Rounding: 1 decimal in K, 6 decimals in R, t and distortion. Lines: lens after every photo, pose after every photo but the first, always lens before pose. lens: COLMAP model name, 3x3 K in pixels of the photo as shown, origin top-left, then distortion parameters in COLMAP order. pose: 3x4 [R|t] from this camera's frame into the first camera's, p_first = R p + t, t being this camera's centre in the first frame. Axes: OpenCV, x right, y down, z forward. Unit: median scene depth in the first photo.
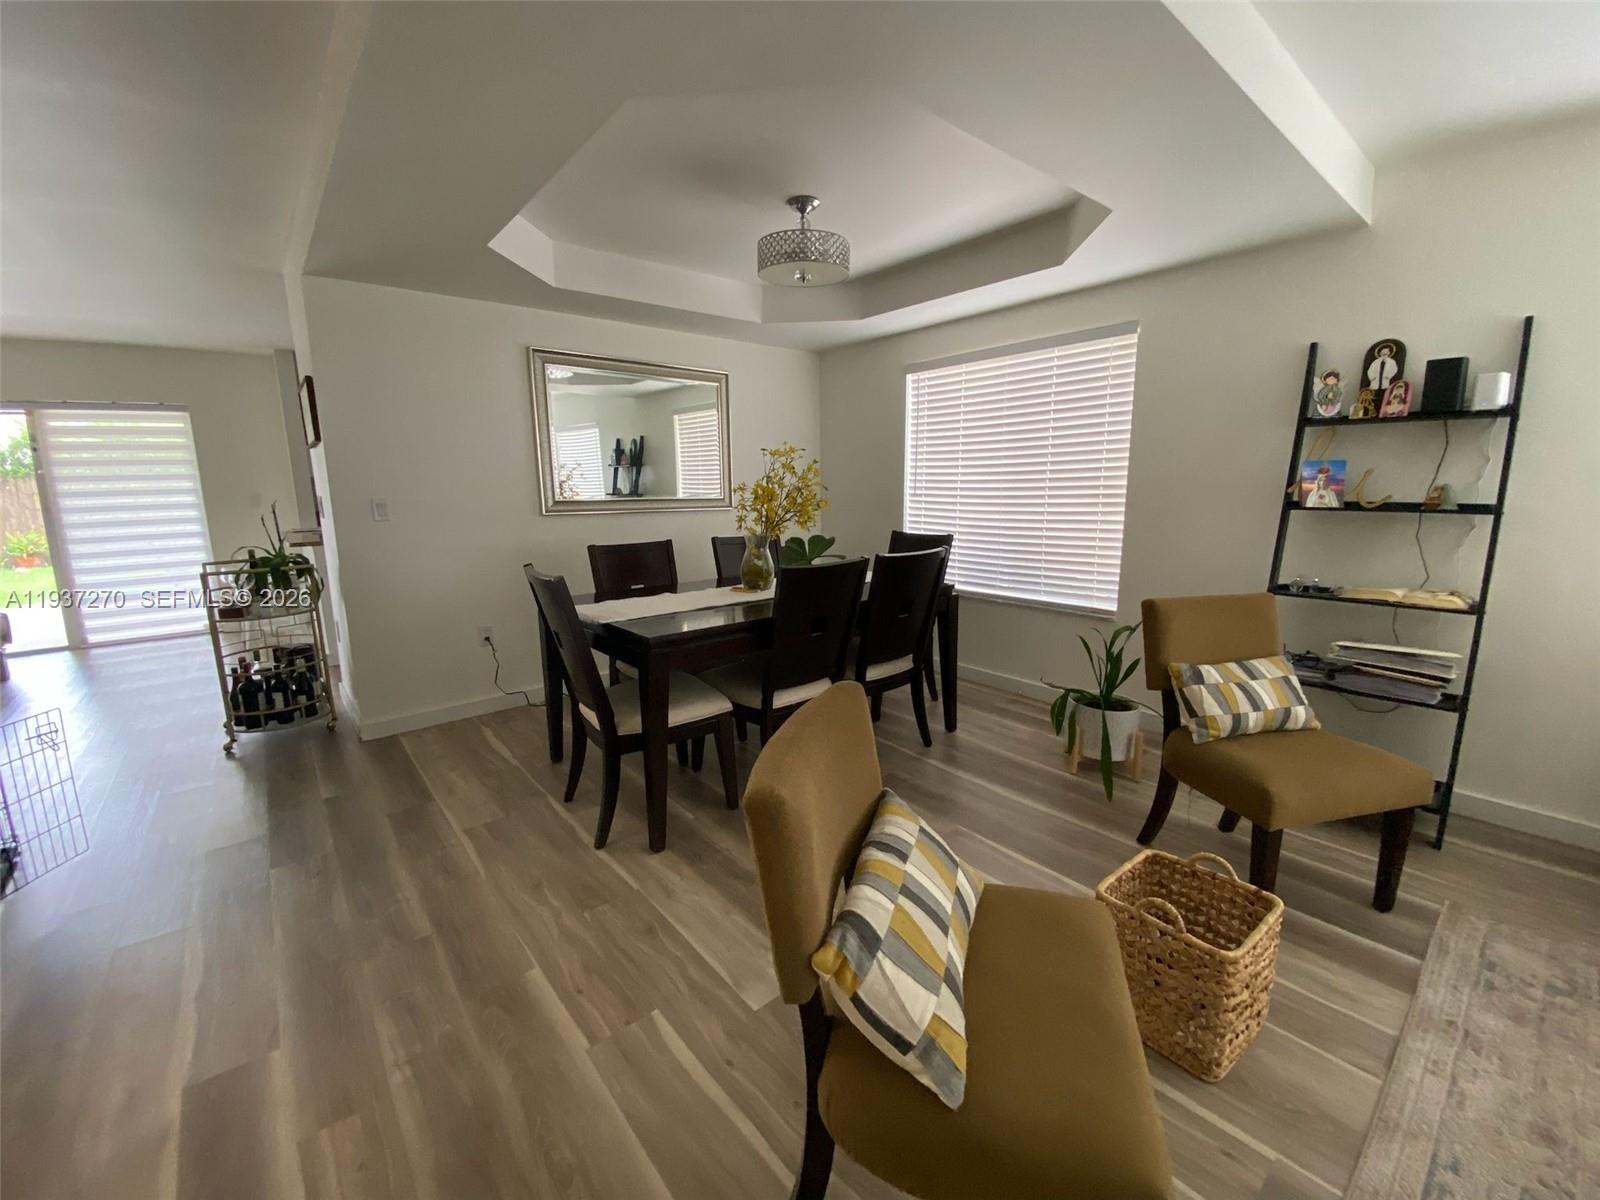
lens RADIAL K [[653.7, 0, 800.0], [0, 653.7, 600.0], [0, 0, 1]] dist [-0.007271, -0.000082]
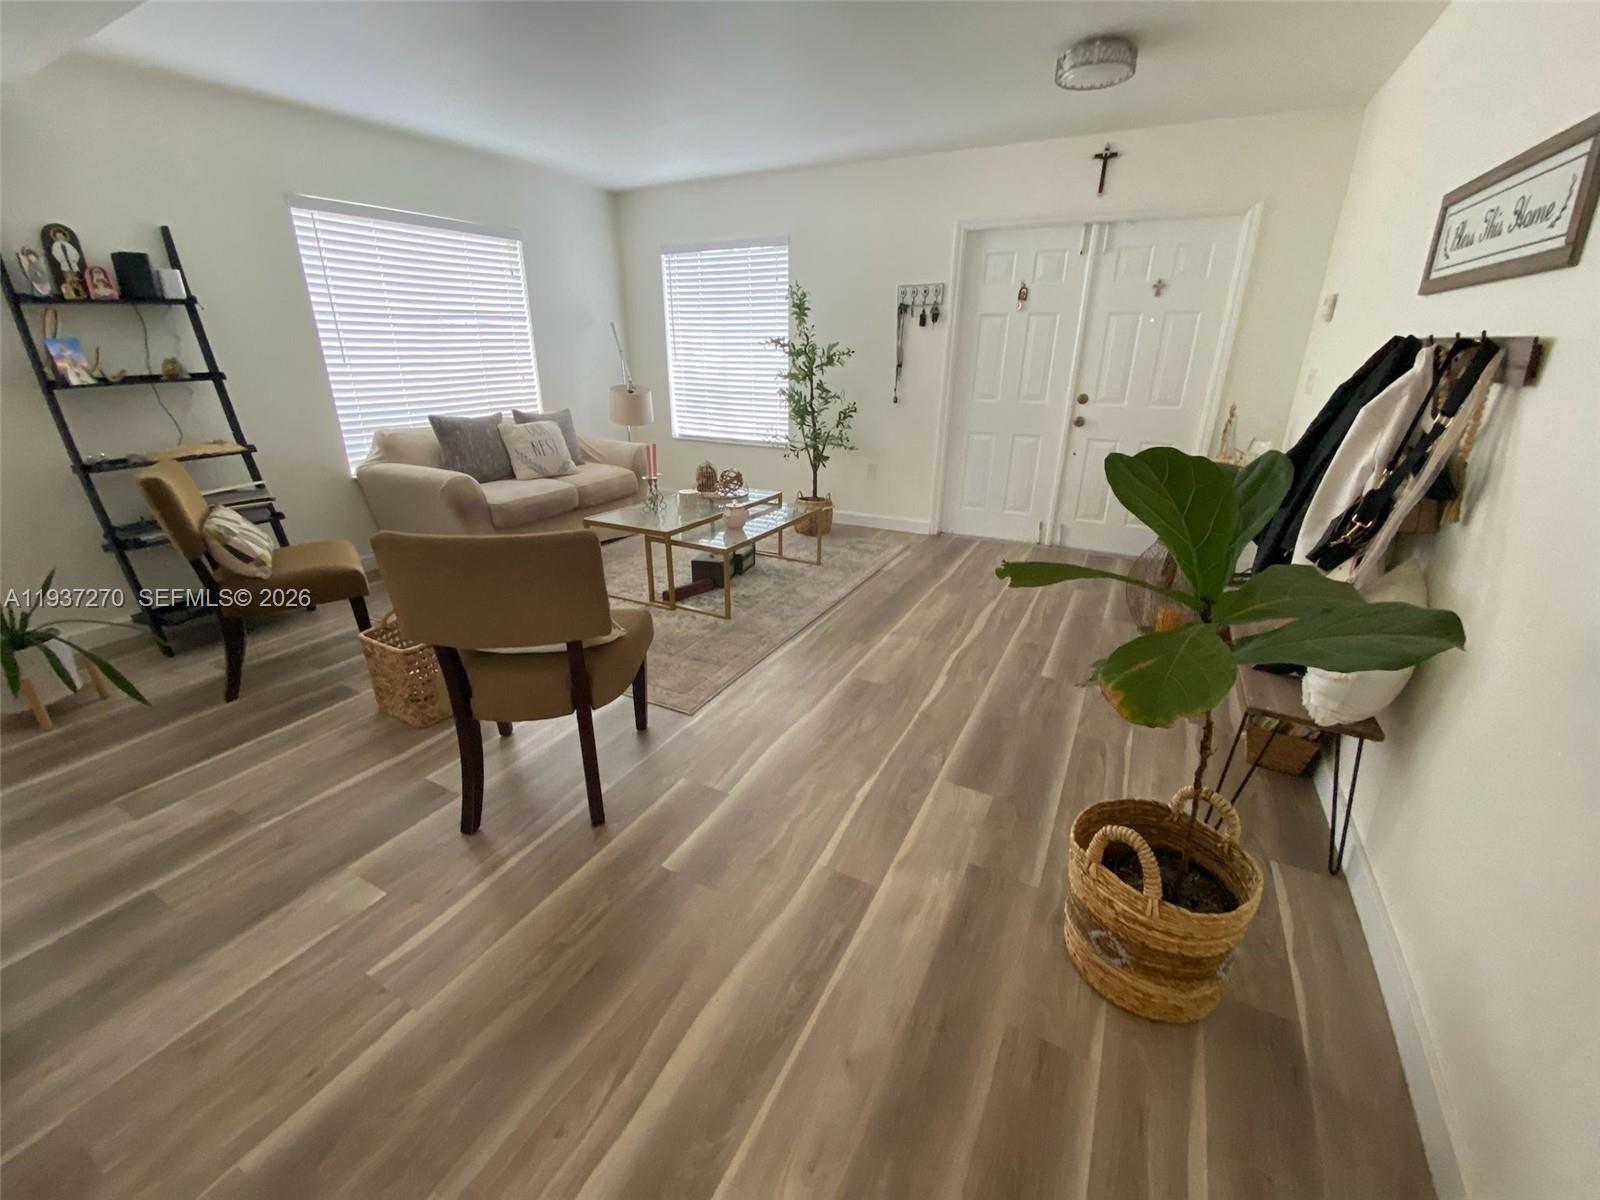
lens RADIAL K [[636.3, 0, 800.0], [0, 636.3, 600.0], [0, 0, 1]] dist [0.028433, -0.023648]
pose [[-0.373928, -0.333909, 0.865265, -0.629826], [0.165733, 0.893869, 0.416570, -0.064449], [-0.912530, 0.299170, -0.278903, 0.330171]]
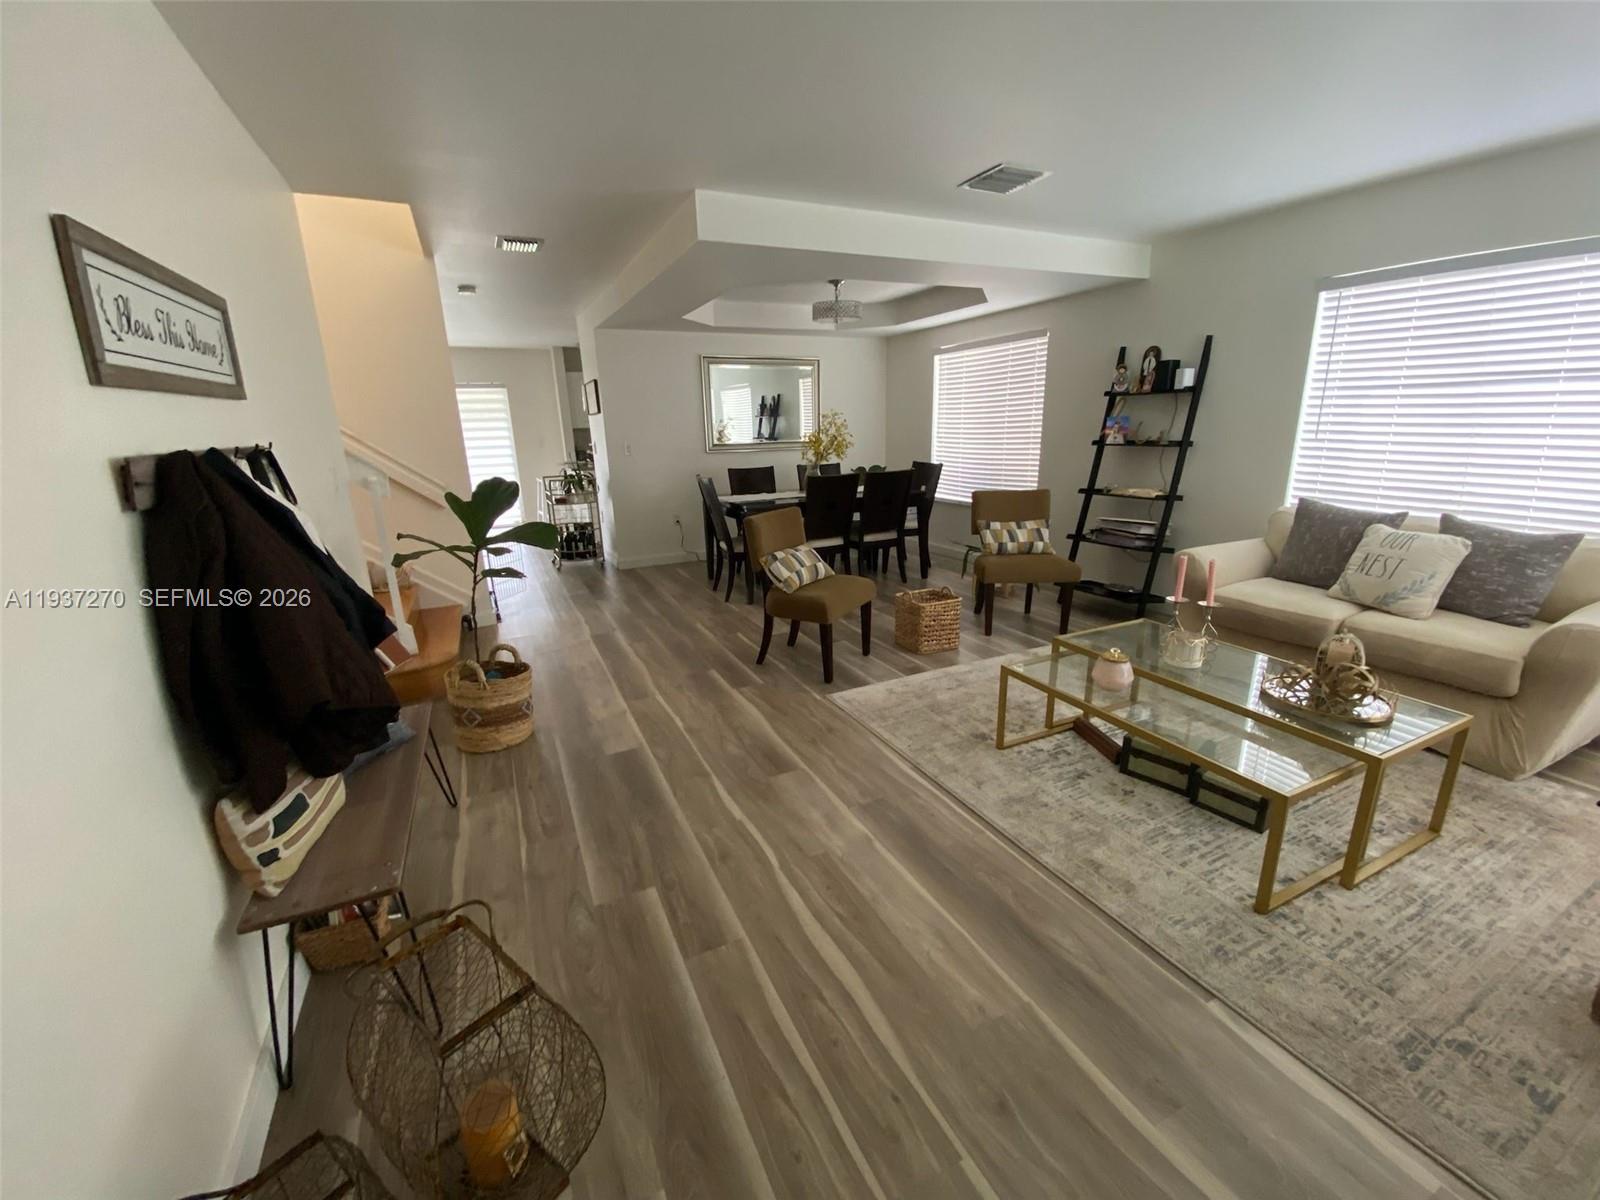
lens RADIAL K [[636.3, 0, 800.0], [0, 636.3, 600.0], [0, 0, 1]] dist [0.028433, -0.023648]
pose [[0.970269, 0.050371, -0.236731, 0.403334], [-0.027495, 0.994711, 0.098961, 0.131318], [0.240464, -0.089510, 0.966522, -0.929191]]
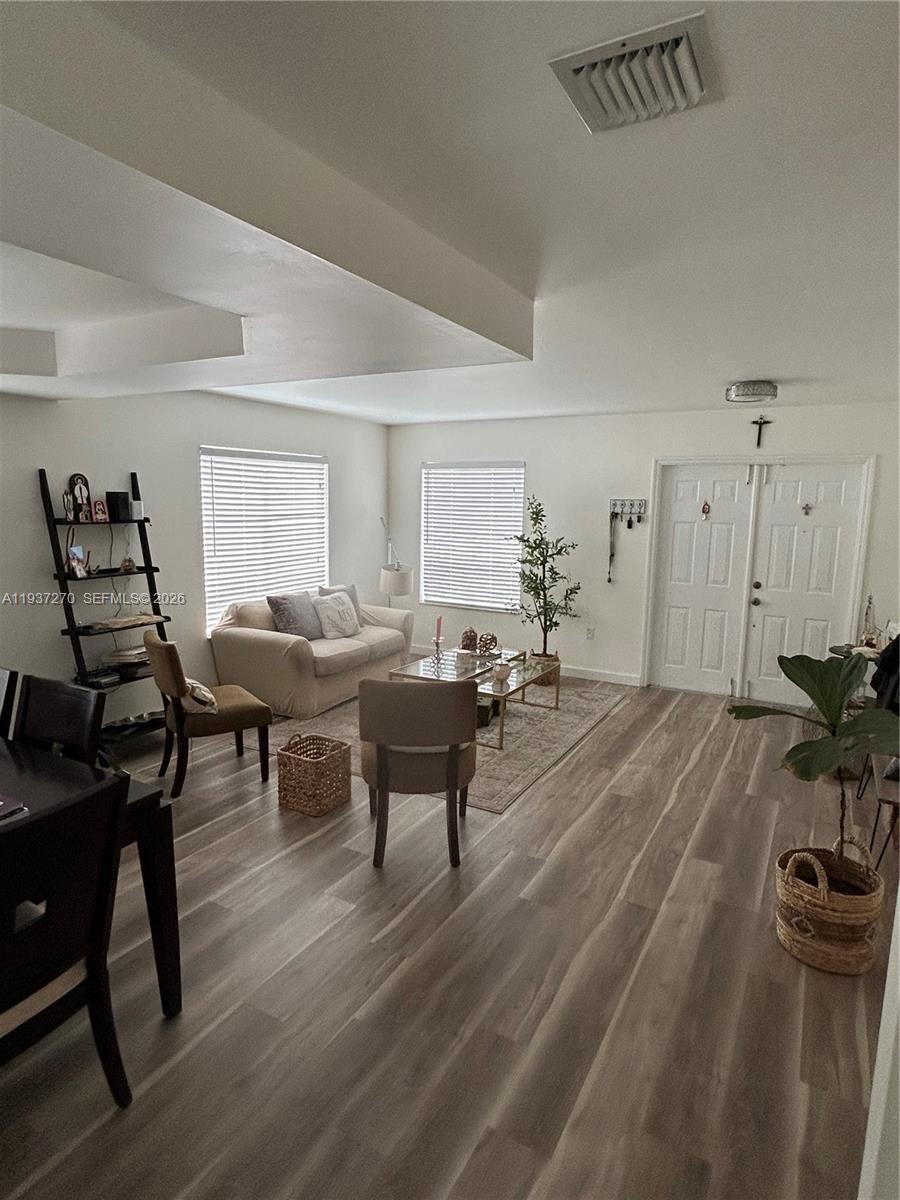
lens RADIAL K [[668.3, 0, 450.0], [0, 668.3, 600.0], [0, 0, 1]] dist [0.003767, -0.000314]
pose [[-0.350328, -0.140541, 0.926023, -1.003304], [0.156676, 0.965955, 0.205875, -0.280392], [-0.923430, 0.217209, -0.316382, 0.701113]]
